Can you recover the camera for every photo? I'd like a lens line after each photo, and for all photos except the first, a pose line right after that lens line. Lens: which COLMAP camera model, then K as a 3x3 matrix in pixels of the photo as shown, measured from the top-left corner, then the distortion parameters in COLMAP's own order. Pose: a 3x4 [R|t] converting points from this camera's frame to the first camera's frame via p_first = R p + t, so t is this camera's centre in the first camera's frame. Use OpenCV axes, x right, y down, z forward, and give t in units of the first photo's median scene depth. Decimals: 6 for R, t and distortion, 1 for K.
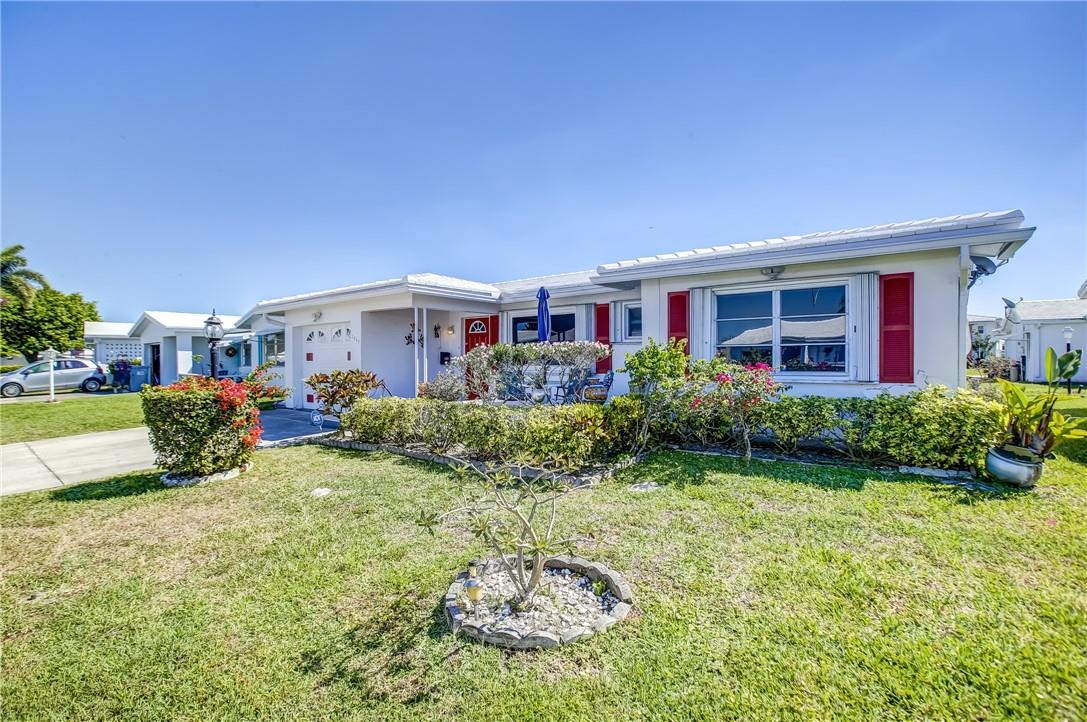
lens RADIAL K [[496.6, 0, 552.0], [0, 496.6, 363.3], [0, 0, 1]] dist [-0.025775, 0.003621]
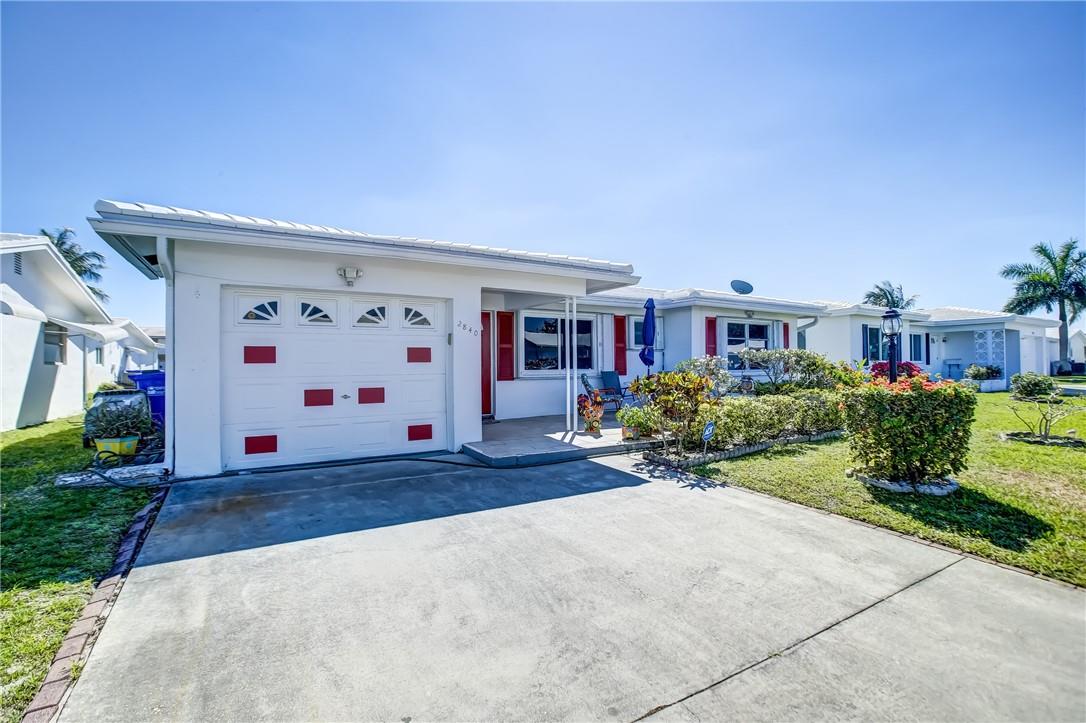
lens RADIAL K [[496.1, 0, 553.3], [0, 496.1, 361.5], [0, 0, 1]] dist [-0.025775, 0.003621]
pose [[0.352229, 0.011231, 0.935846, -1.300218], [0.014384, 0.999745, -0.017412, 0.007279], [-0.935803, 0.019594, 0.351978, 0.922453]]
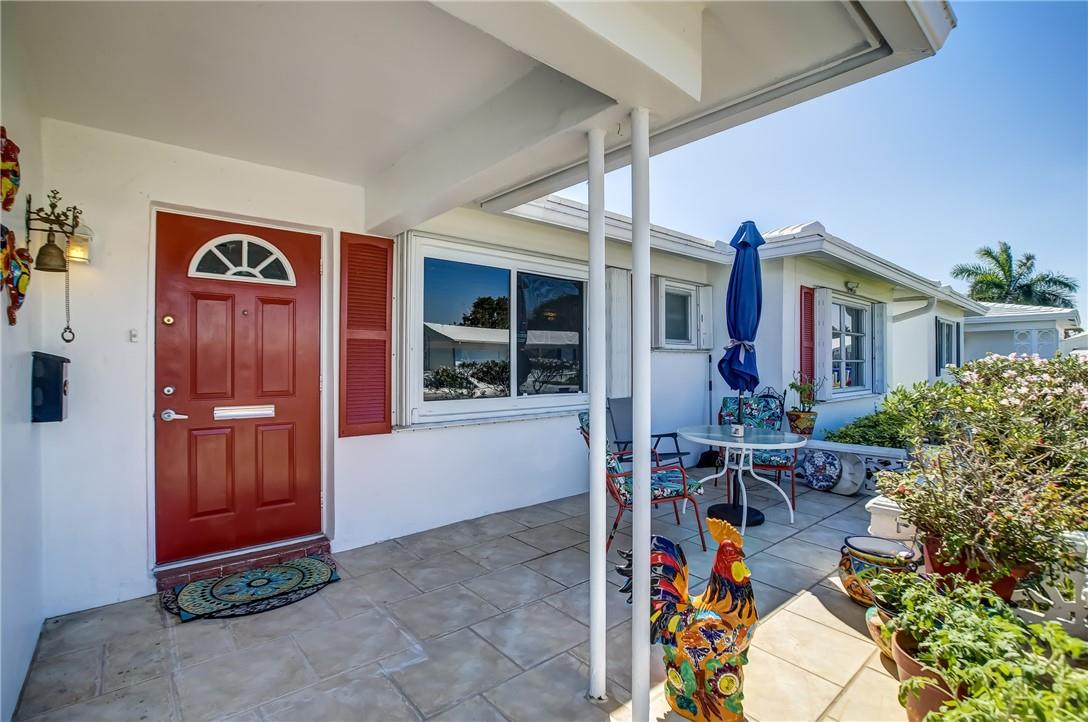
lens RADIAL K [[497.0, 0, 541.7], [0, 497.0, 362.8], [0, 0, 1]] dist [-0.025775, 0.003621]
pose [[0.215626, 0.005859, 0.976458, -0.559926], [0.007100, 0.999946, -0.007568, -0.026477], [-0.976450, 0.008565, 0.215573, 1.232348]]
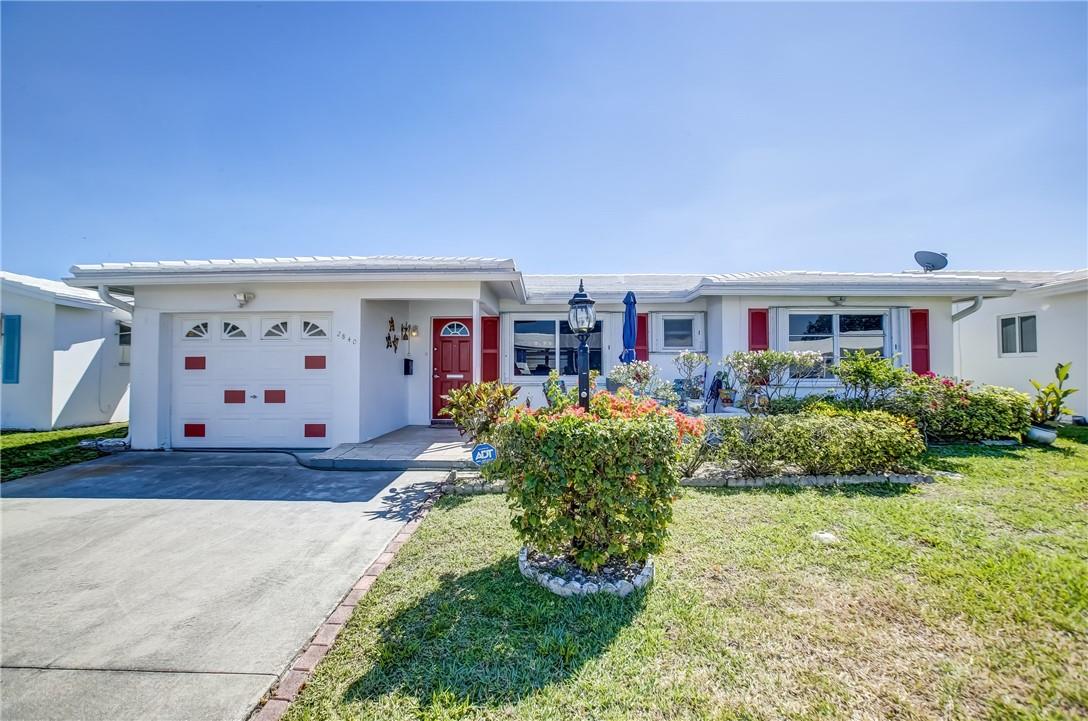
lens RADIAL K [[497.0, 0, 549.0], [0, 497.0, 361.1], [0, 0, 1]] dist [-0.025775, 0.003621]
pose [[0.797789, 0.012154, 0.602814, -0.802820], [0.003954, 0.999670, -0.025389, 0.001896], [-0.602924, 0.022639, 0.797478, 0.391517]]
